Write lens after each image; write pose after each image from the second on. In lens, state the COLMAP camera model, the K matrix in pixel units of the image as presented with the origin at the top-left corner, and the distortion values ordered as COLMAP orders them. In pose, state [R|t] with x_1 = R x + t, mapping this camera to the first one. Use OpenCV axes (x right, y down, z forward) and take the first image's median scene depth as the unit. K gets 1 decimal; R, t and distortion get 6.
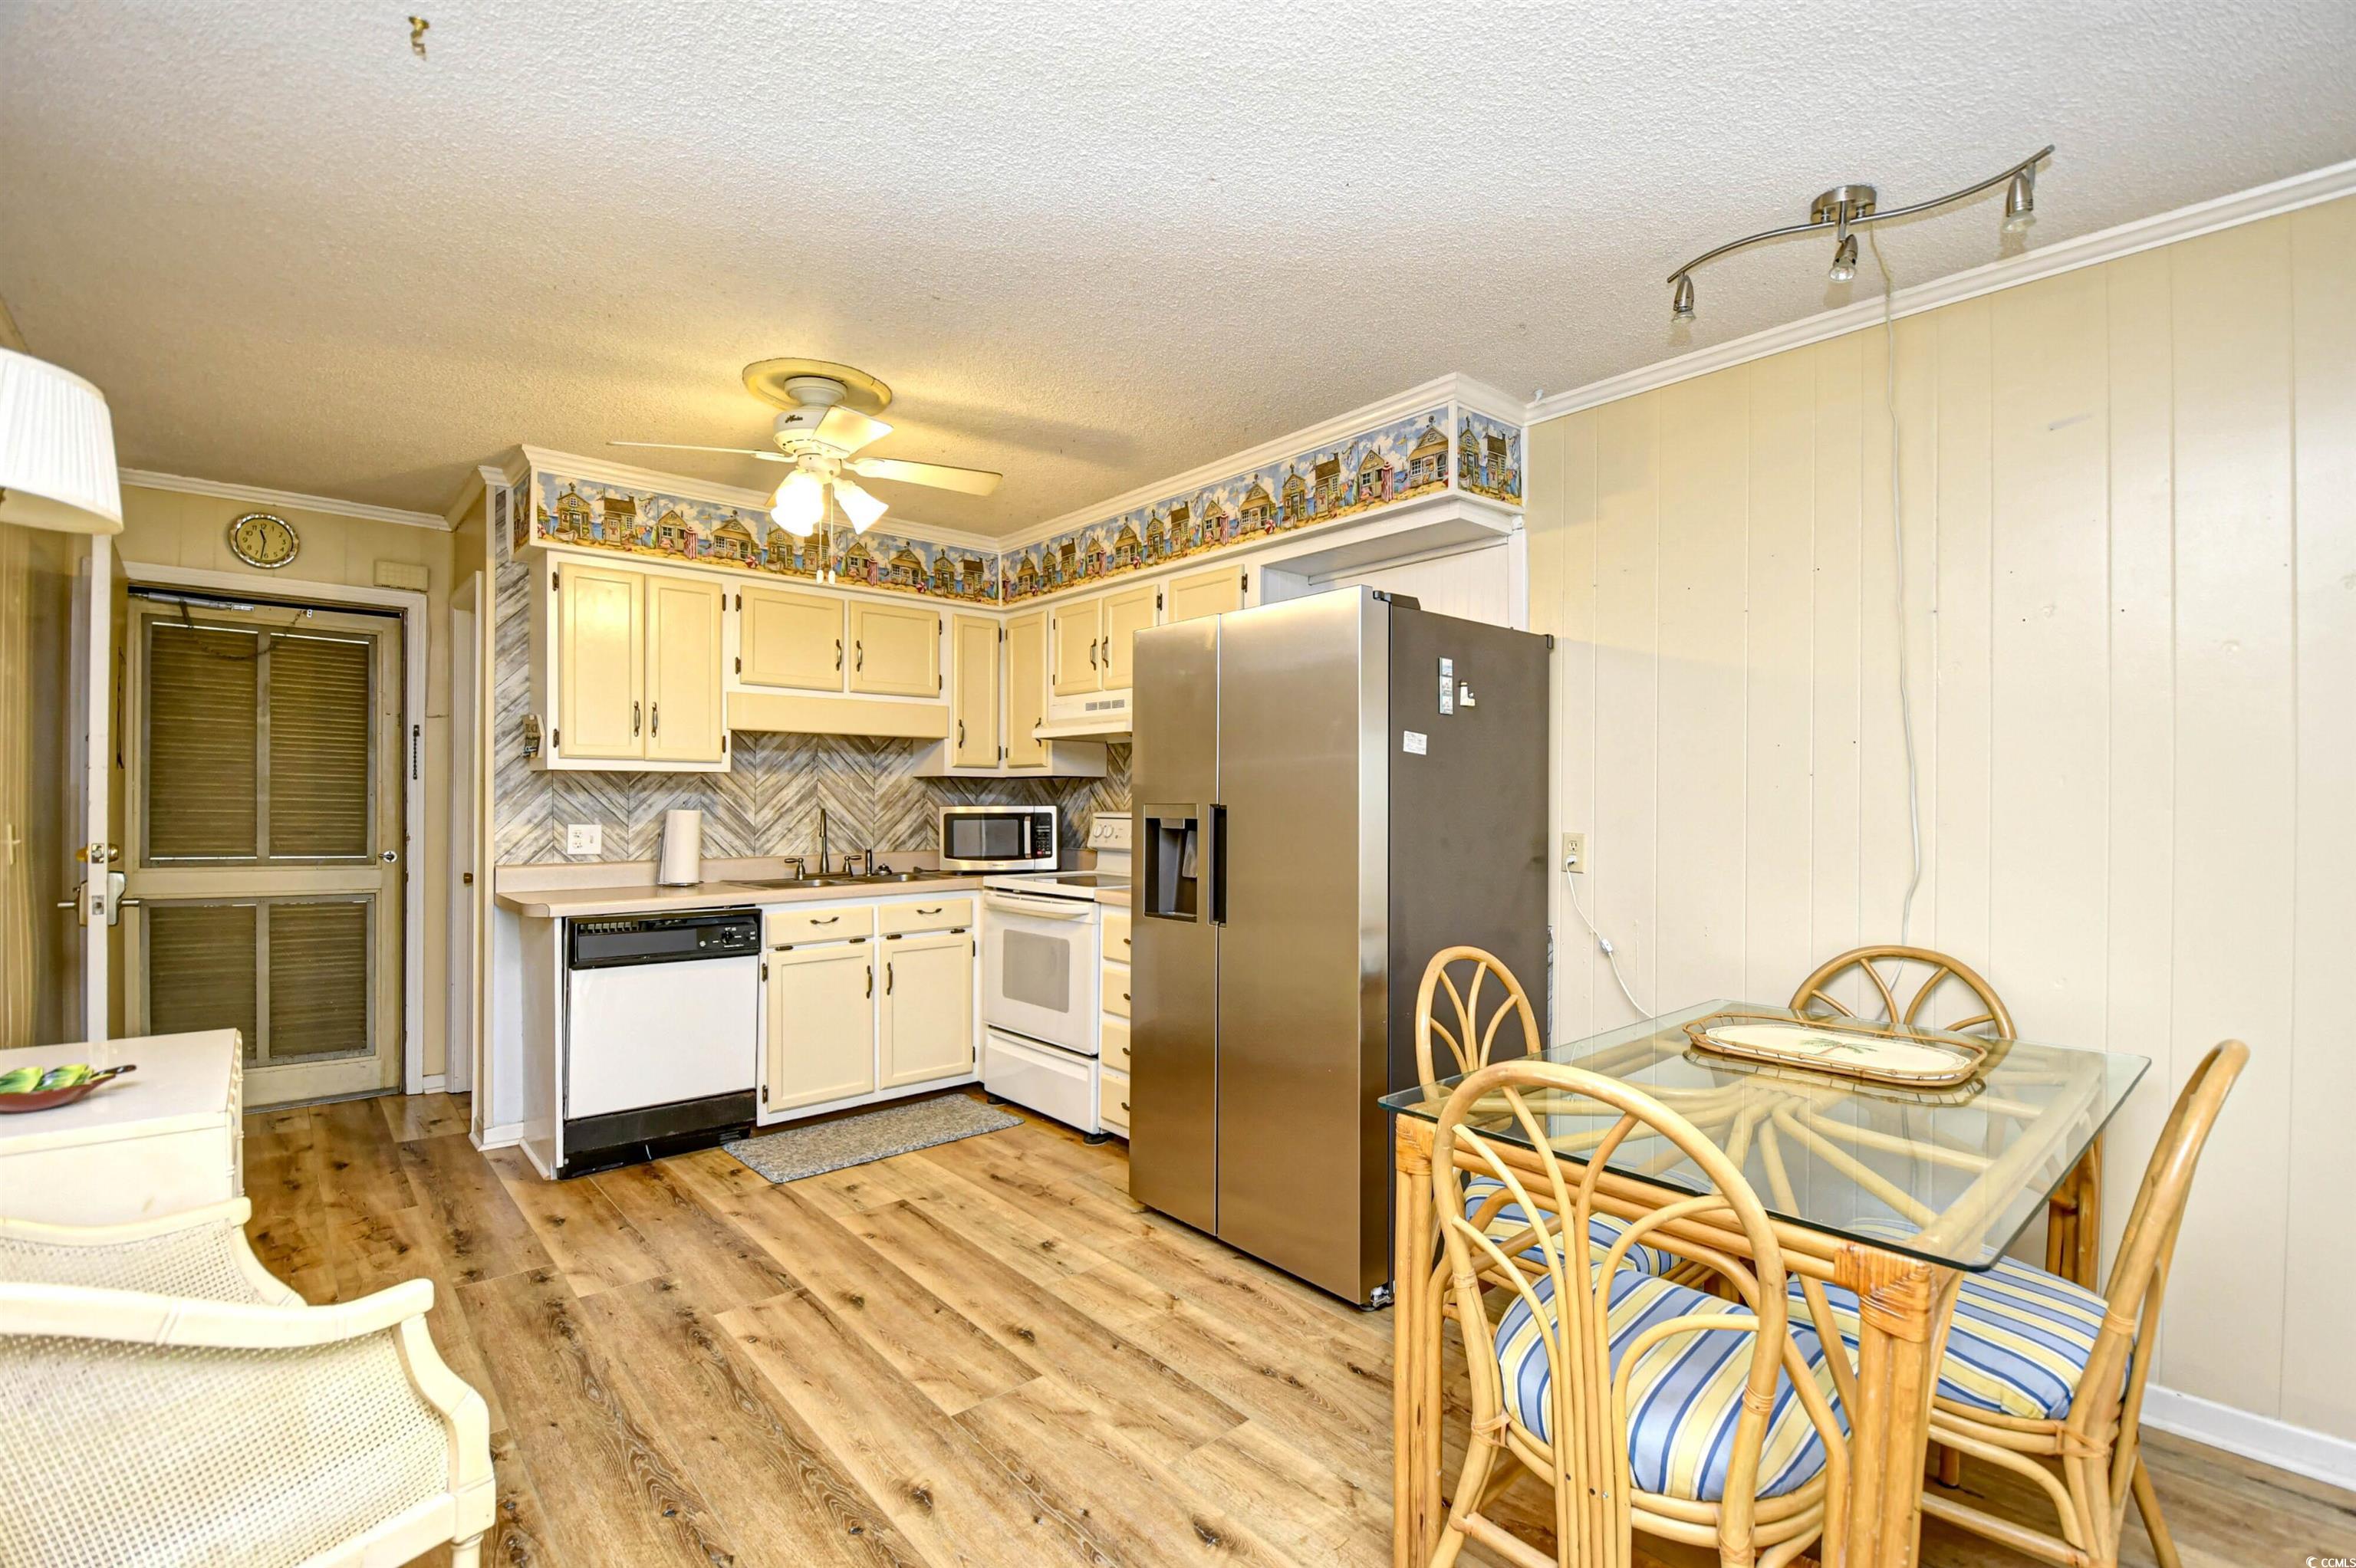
lens RADIAL K [[1033.5, 0, 1195.6], [0, 1033.5, 802.0], [0, 0, 1]] dist [0.002645, -0.014464]
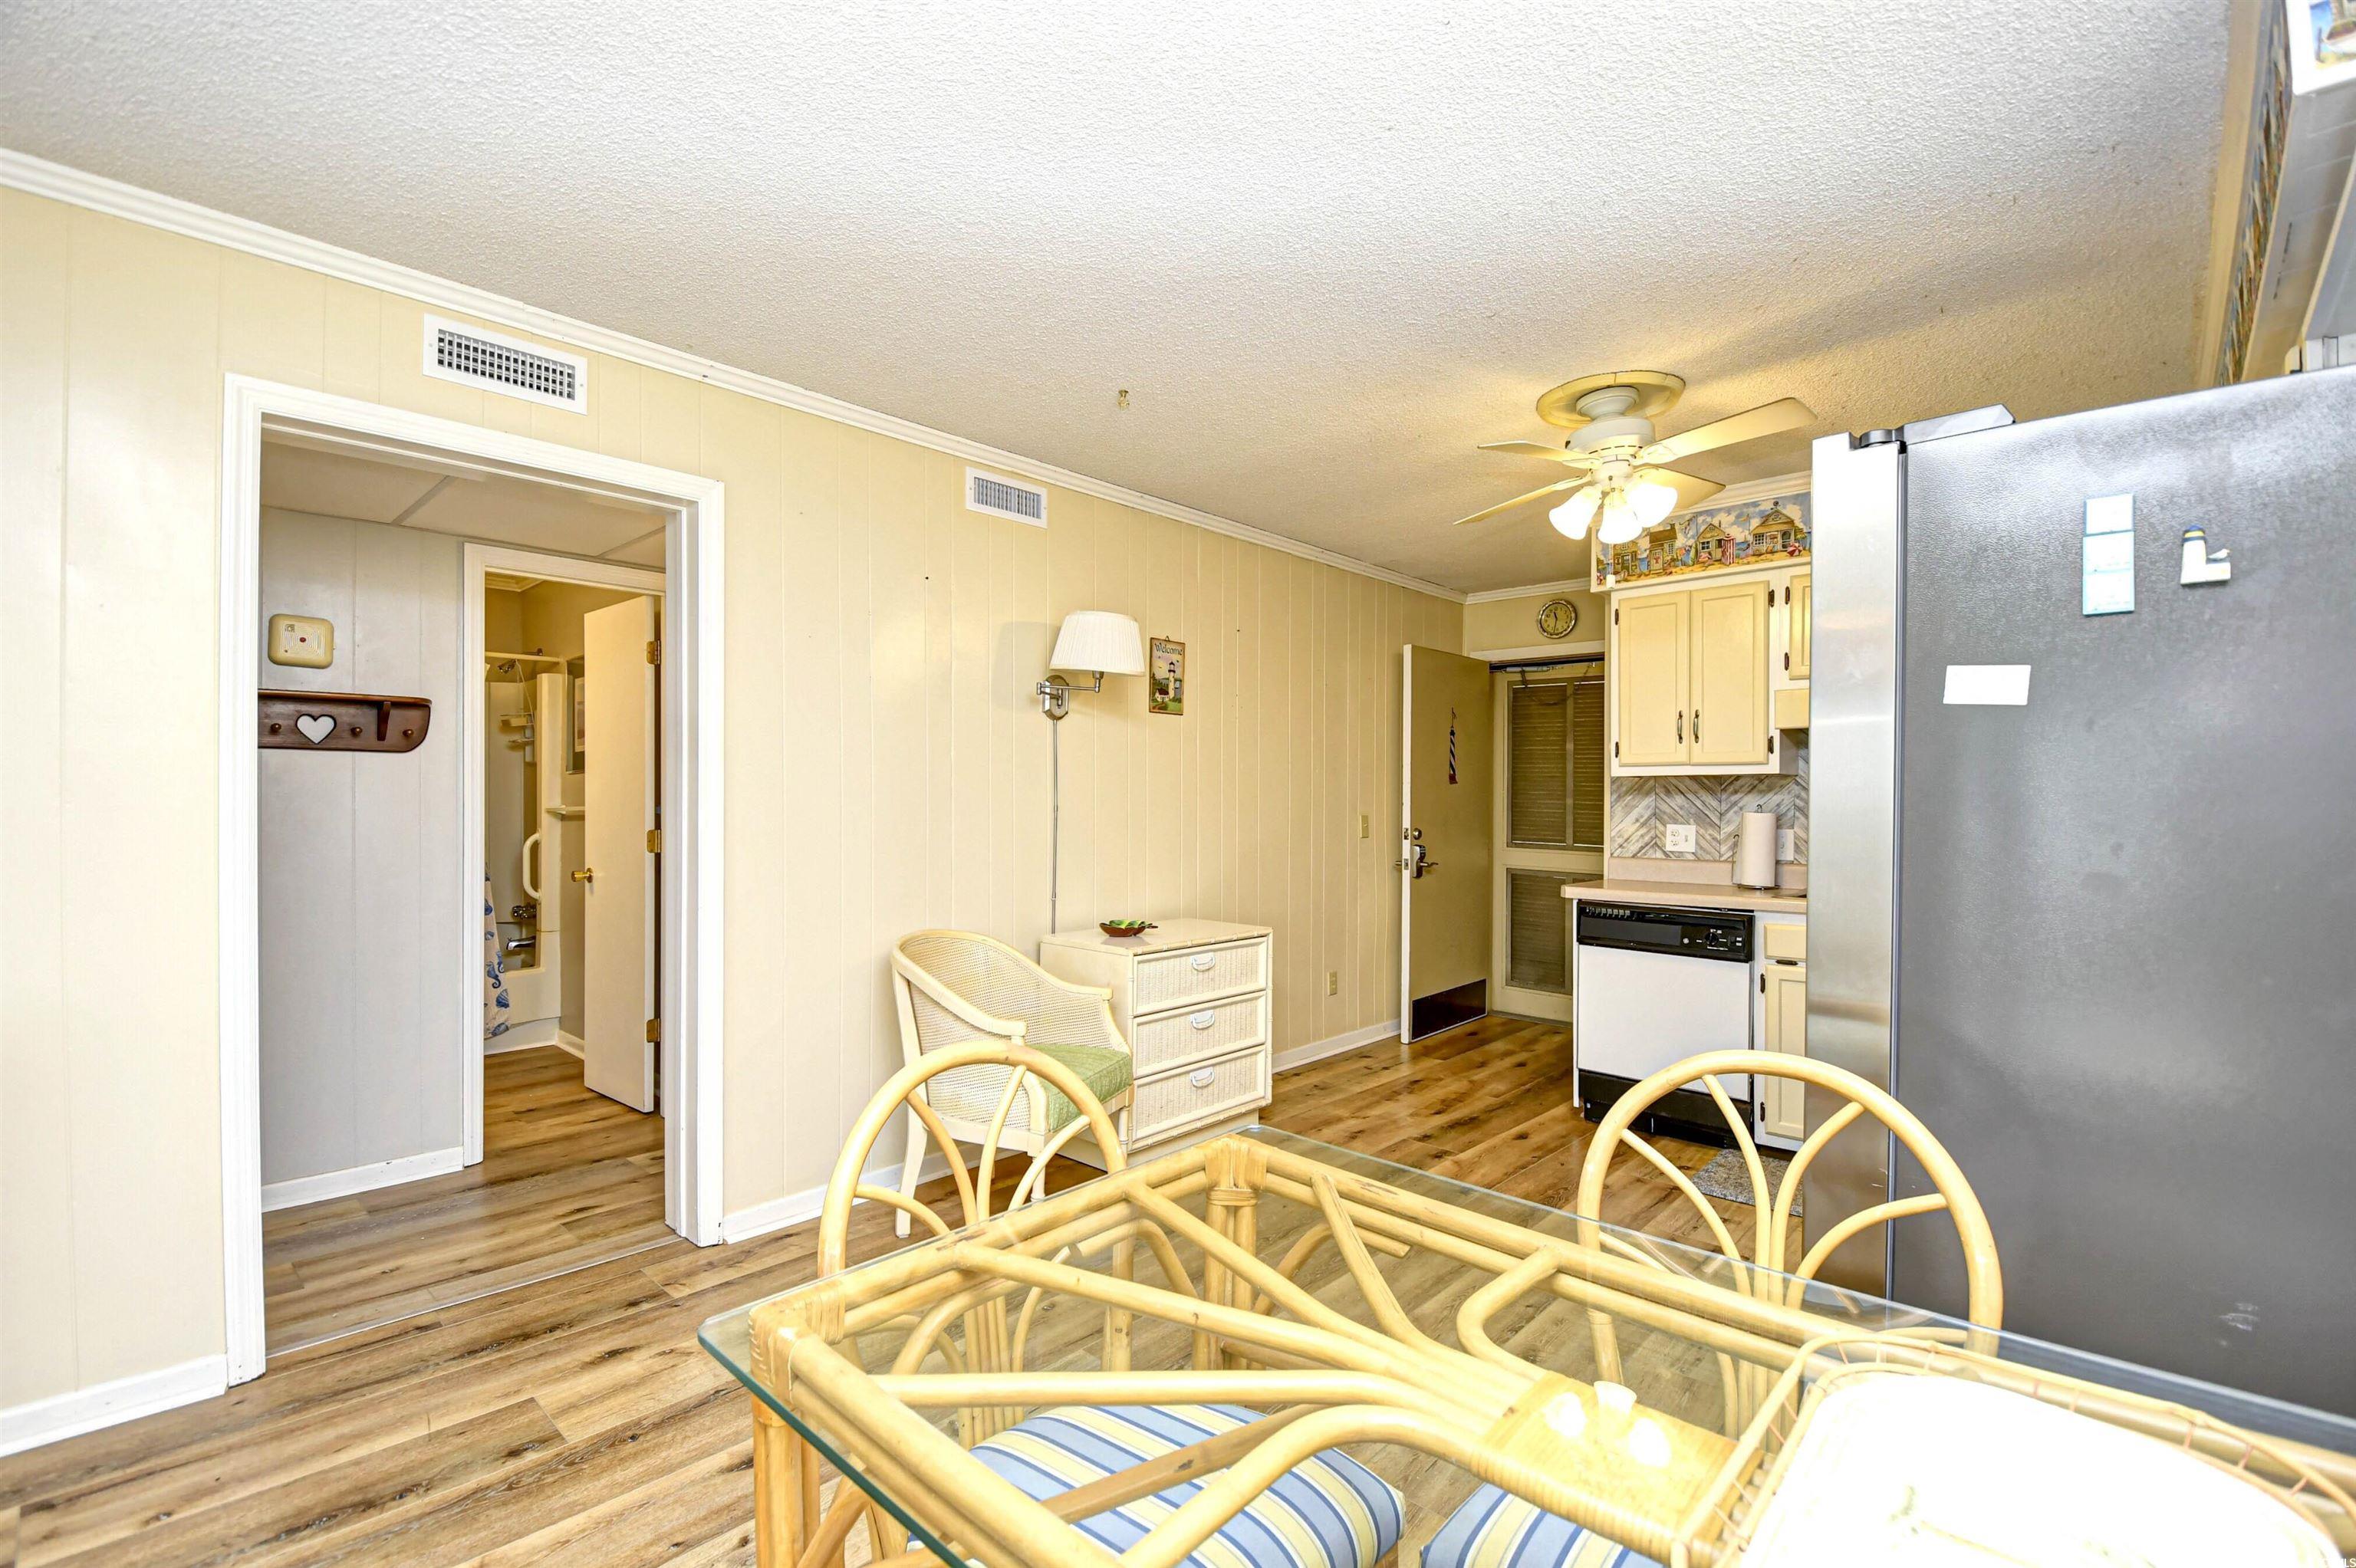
lens RADIAL K [[1033.5, 0, 1189.0], [0, 1033.5, 805.3], [0, 0, 1]] dist [0.002645, -0.014464]
pose [[0.098325, 0.000600, -0.995154, 0.463145], [-0.006530, 0.999979, -0.000043, 0.004424], [0.995133, 0.006502, 0.098327, 0.367672]]
